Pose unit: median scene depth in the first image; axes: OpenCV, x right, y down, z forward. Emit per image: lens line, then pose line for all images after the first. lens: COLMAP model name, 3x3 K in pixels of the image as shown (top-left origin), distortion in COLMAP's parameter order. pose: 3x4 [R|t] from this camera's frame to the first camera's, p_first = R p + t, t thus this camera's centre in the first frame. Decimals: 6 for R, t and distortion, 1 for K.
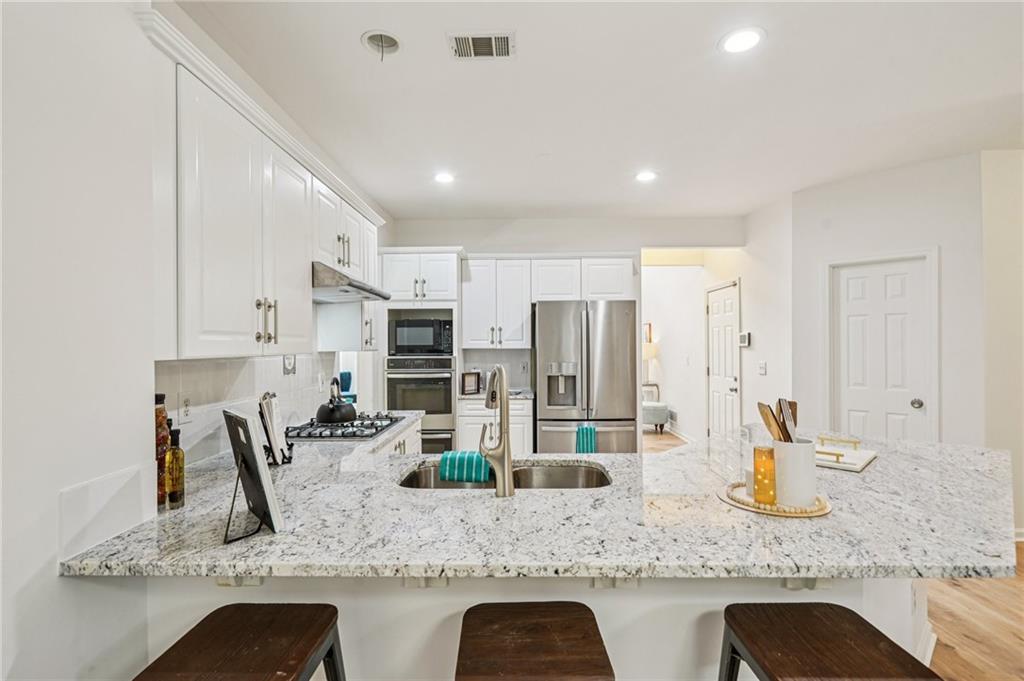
lens RADIAL K [[460.7, 0, 518.4], [0, 460.7, 344.0], [0, 0, 1]] dist [-0.004664, 0.001537]
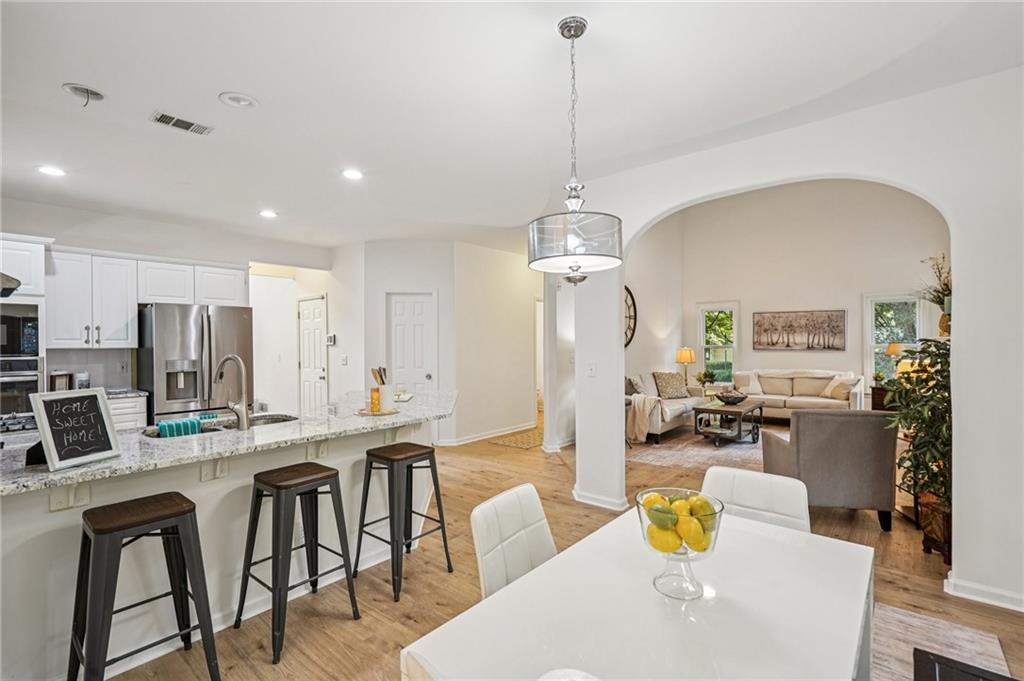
lens RADIAL K [[460.7, 0, 502.0], [0, 460.7, 343.2], [0, 0, 1]] dist [-0.004664, 0.001537]
pose [[0.644711, -0.003137, 0.764420, -0.333153], [0.004120, 0.999991, 0.000629, 0.003434], [-0.764416, 0.002744, 0.644718, -0.392279]]
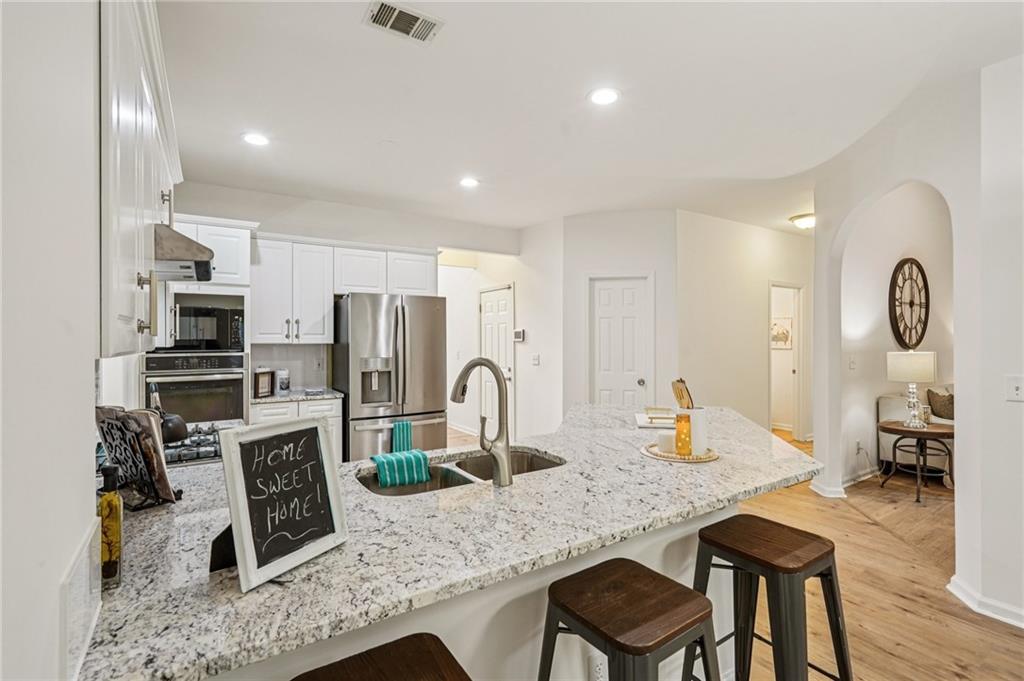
lens RADIAL K [[460.7, 0, 498.7], [0, 460.7, 340.2], [0, 0, 1]] dist [-0.004664, 0.001537]
pose [[0.839072, 0.001329, 0.544019, -0.283334], [-0.002109, 0.999997, 0.000809, 0.002670], [-0.544016, -0.001826, 0.839073, 0.067722]]
